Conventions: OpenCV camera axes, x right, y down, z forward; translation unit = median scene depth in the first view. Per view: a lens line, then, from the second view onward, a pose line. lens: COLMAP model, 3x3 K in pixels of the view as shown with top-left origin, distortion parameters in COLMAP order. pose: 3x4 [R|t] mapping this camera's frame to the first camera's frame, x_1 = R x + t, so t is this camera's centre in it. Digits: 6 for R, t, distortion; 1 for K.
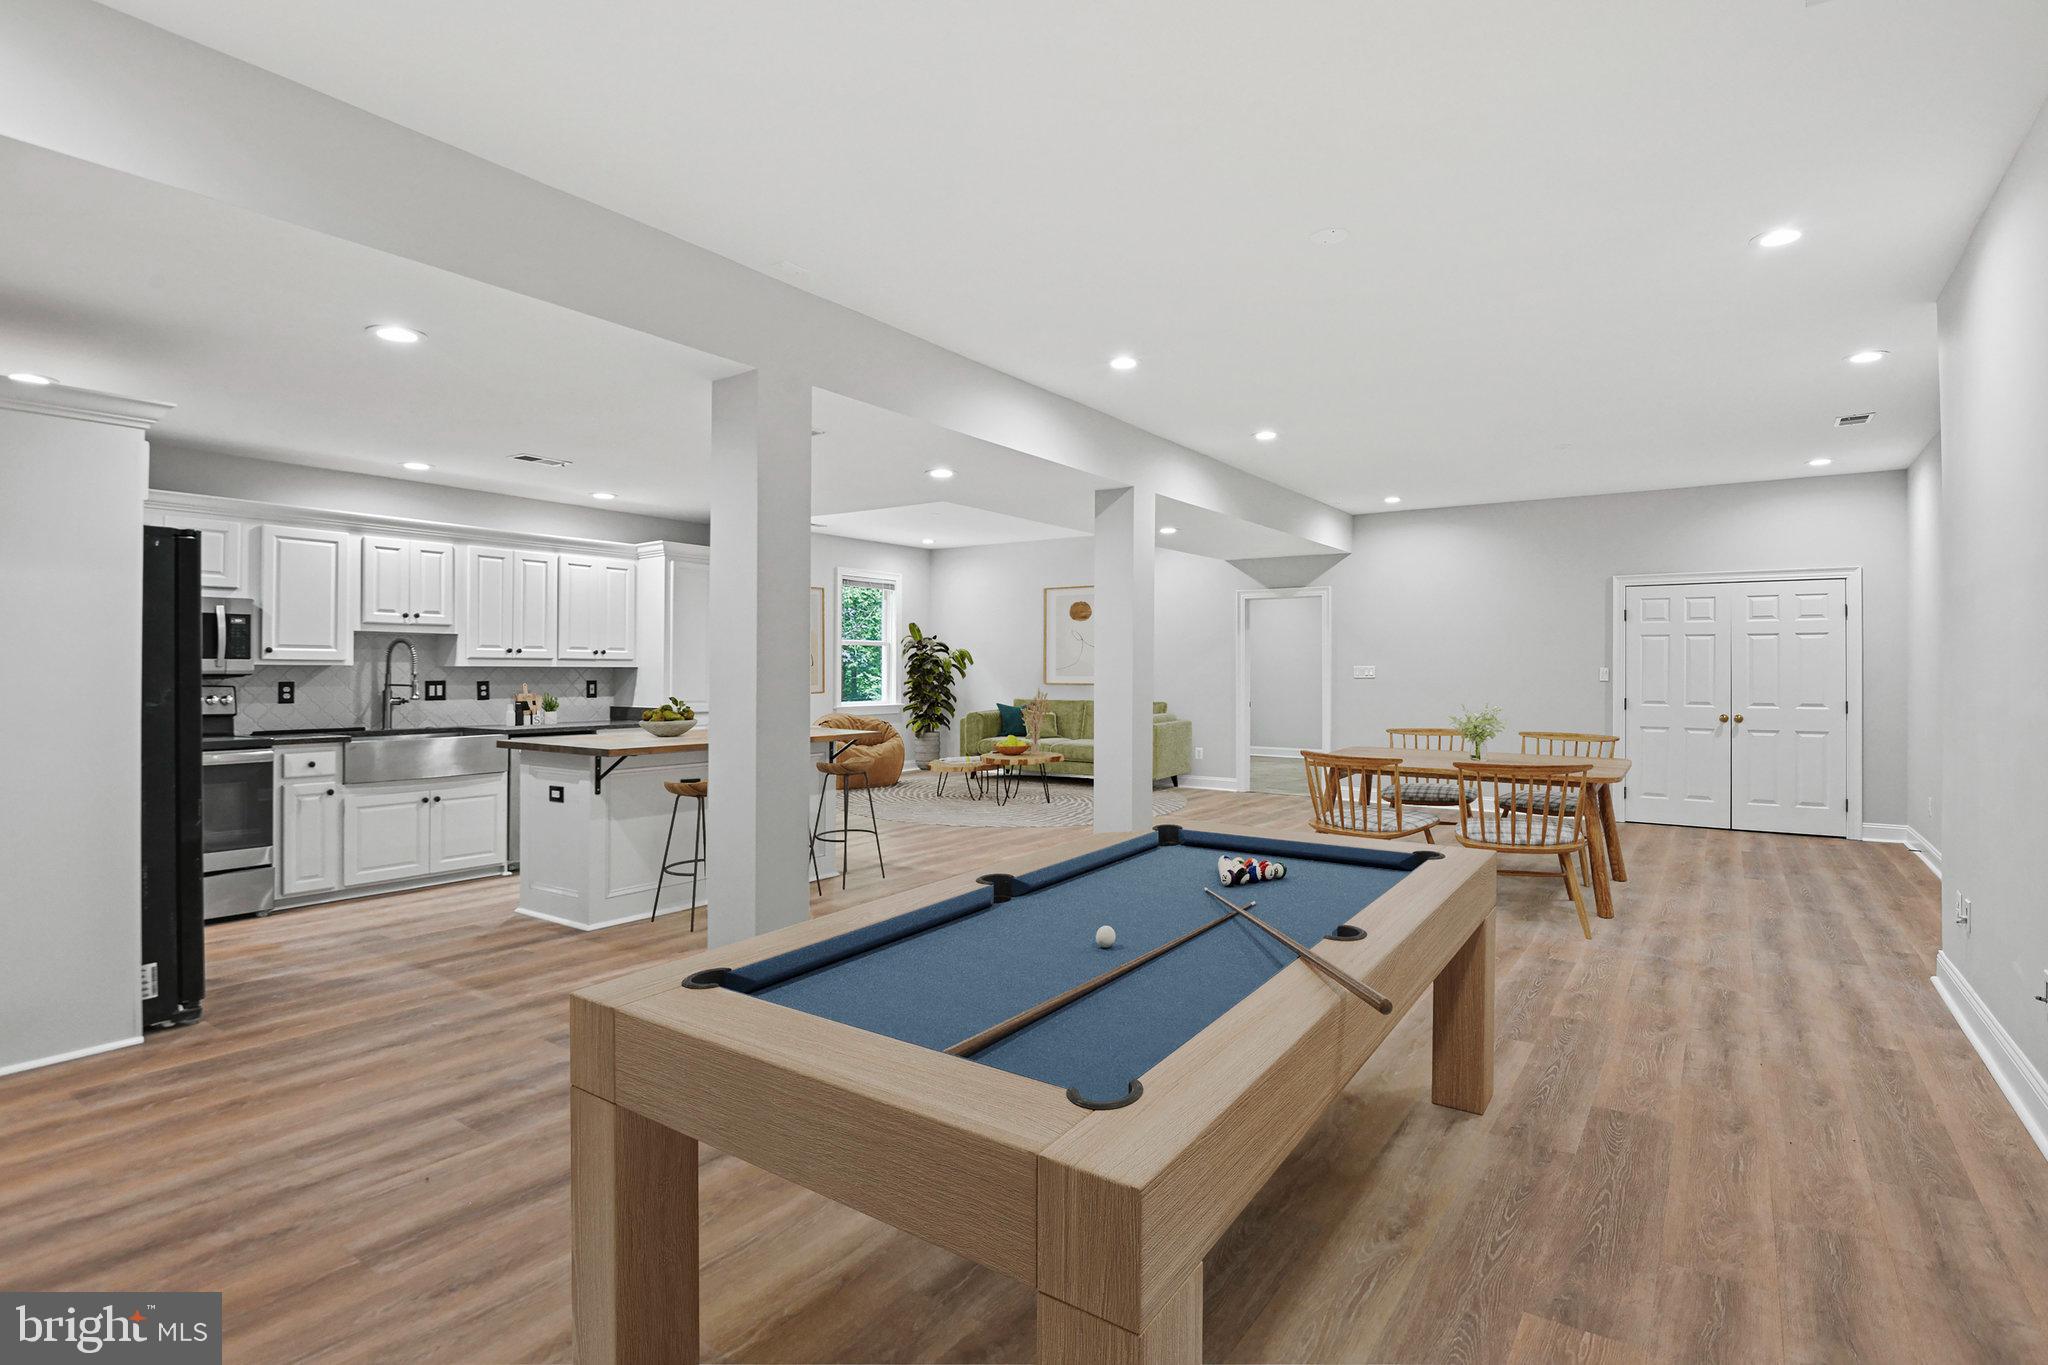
lens RADIAL K [[1012.6, 0, 1030.5], [0, 1012.6, 668.1], [0, 0, 1]] dist [-0.027074, -0.000097]
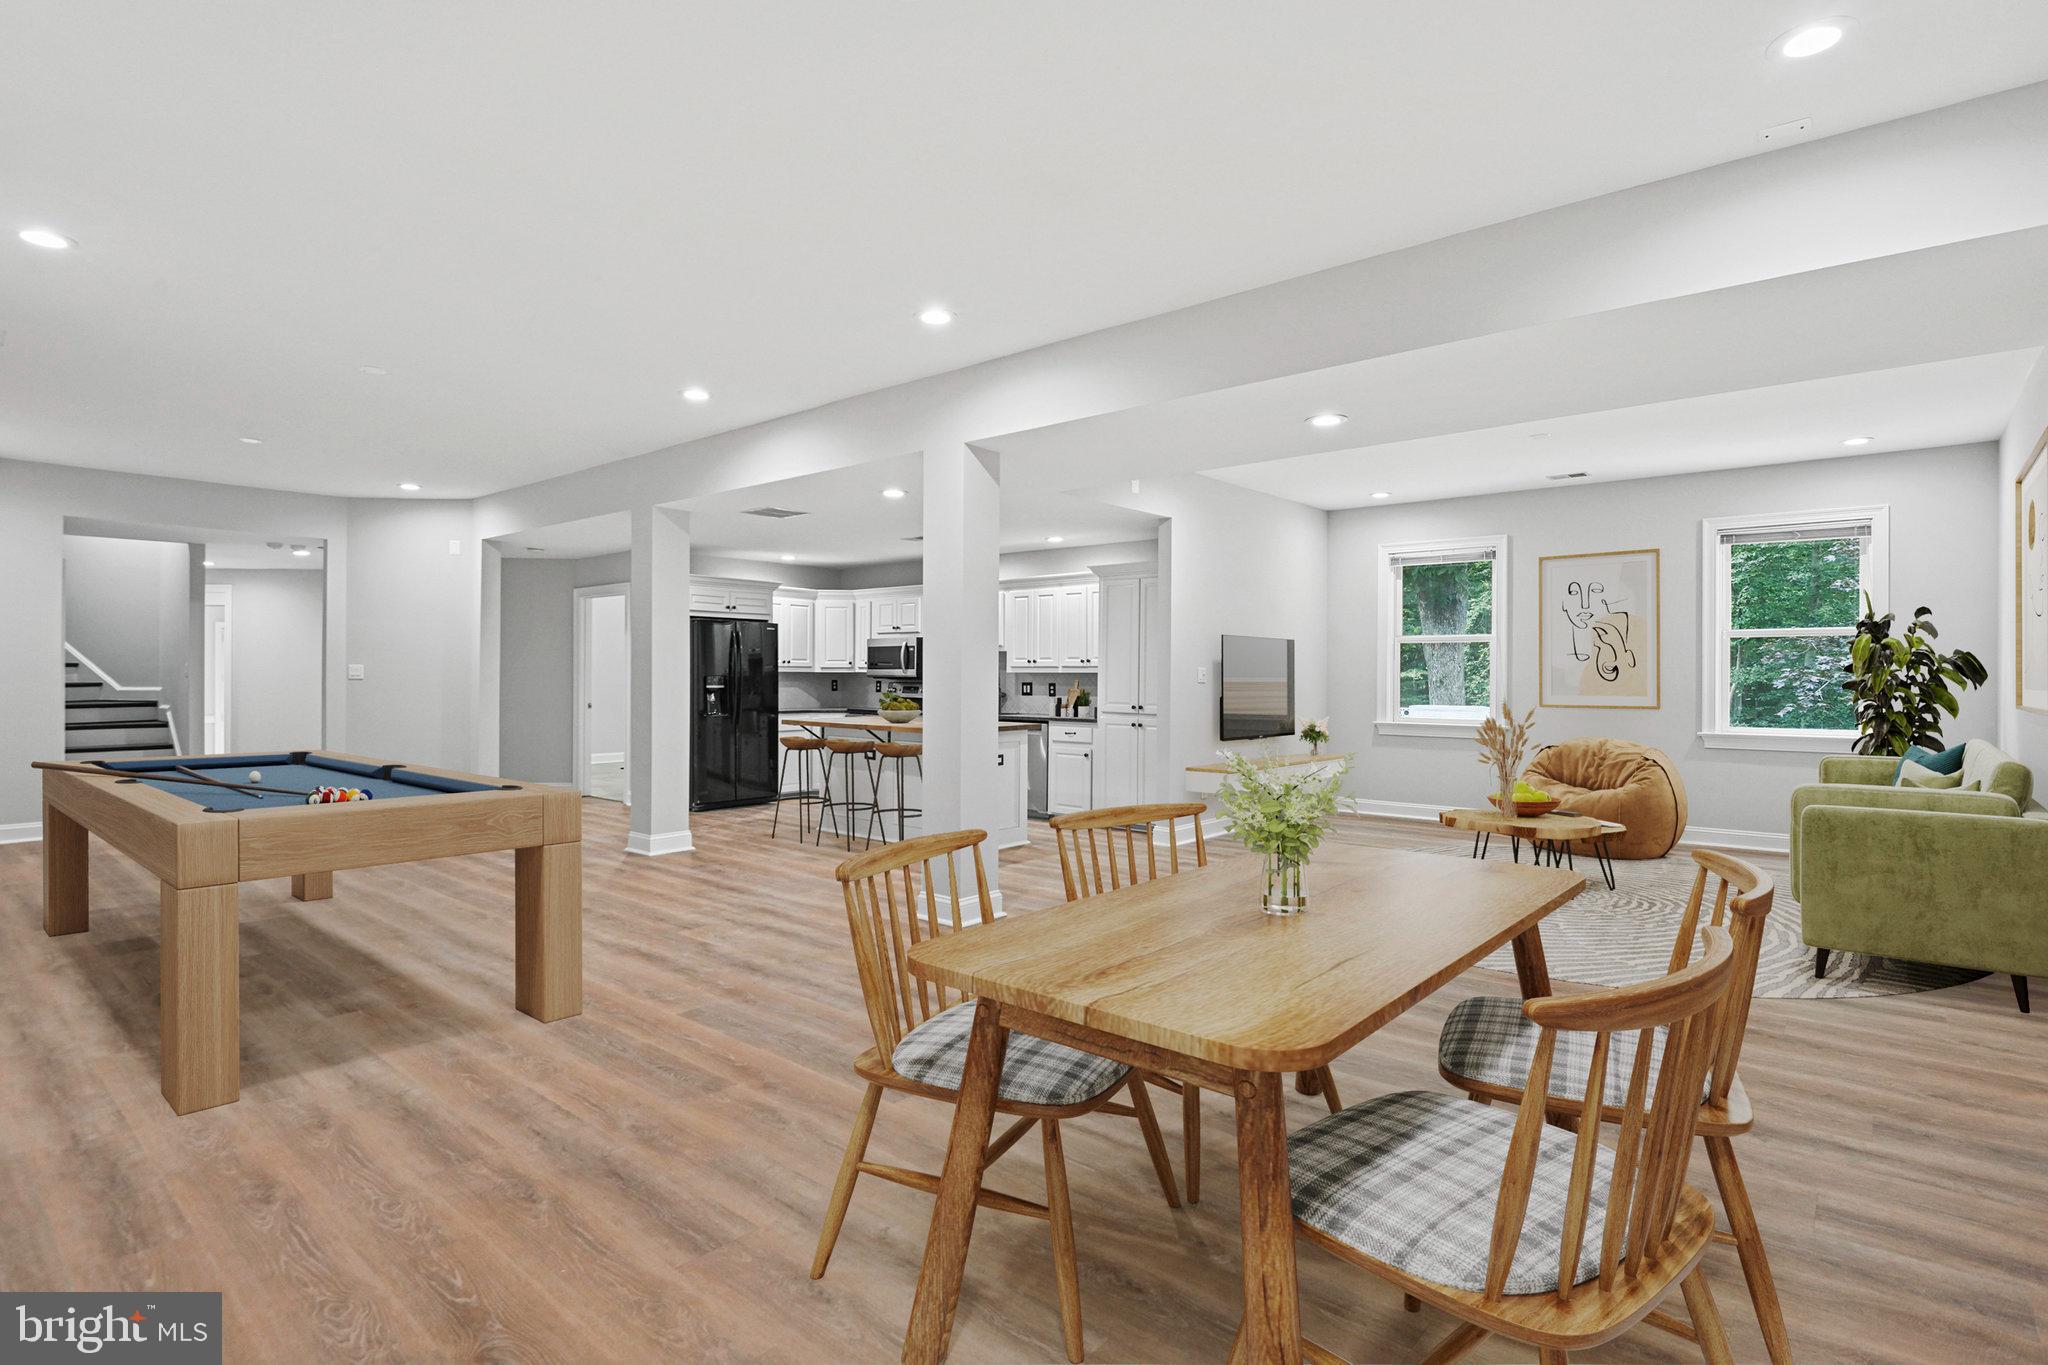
lens RADIAL K [[1012.6, 0, 1037.3], [0, 1012.6, 682.3], [0, 0, 1]] dist [-0.027074, -0.000097]
pose [[-0.093195, -0.000948, -0.995647, 0.909942], [-0.002599, 0.999996, -0.000709, 0.013568], [0.995644, 0.002522, -0.093197, 1.154769]]
